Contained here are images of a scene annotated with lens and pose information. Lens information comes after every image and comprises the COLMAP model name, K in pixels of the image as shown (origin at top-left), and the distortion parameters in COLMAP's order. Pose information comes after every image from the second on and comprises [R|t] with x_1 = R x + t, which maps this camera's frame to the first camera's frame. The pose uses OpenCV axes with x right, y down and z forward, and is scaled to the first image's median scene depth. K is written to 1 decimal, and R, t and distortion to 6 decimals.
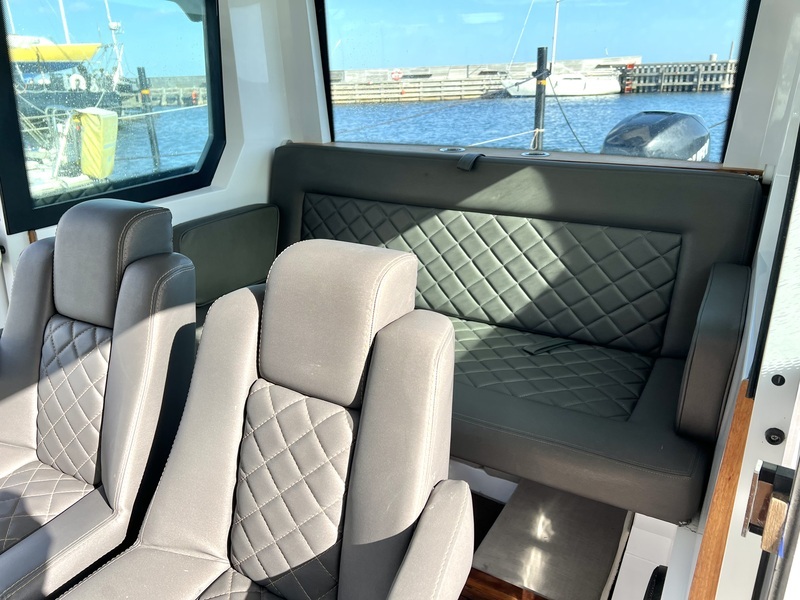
lens RADIAL K [[603.2, 0, 403.4], [0, 603.2, 301.2], [0, 0, 1]] dist [0.057351, -0.064737]
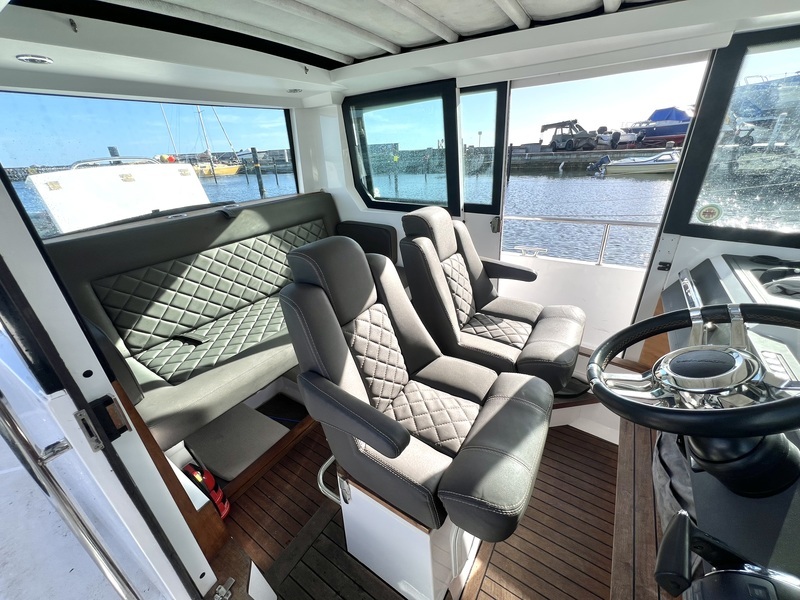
lens RADIAL K [[319.8, 0, 398.6], [0, 319.8, 301.5], [0, 0, 1]] dist [-0.000954, 0.000050]
pose [[0.055698, -0.419527, 0.906033, -0.745667], [0.411205, 0.836548, 0.362074, -0.142999], [-0.909840, 0.352398, 0.219105, 0.434250]]
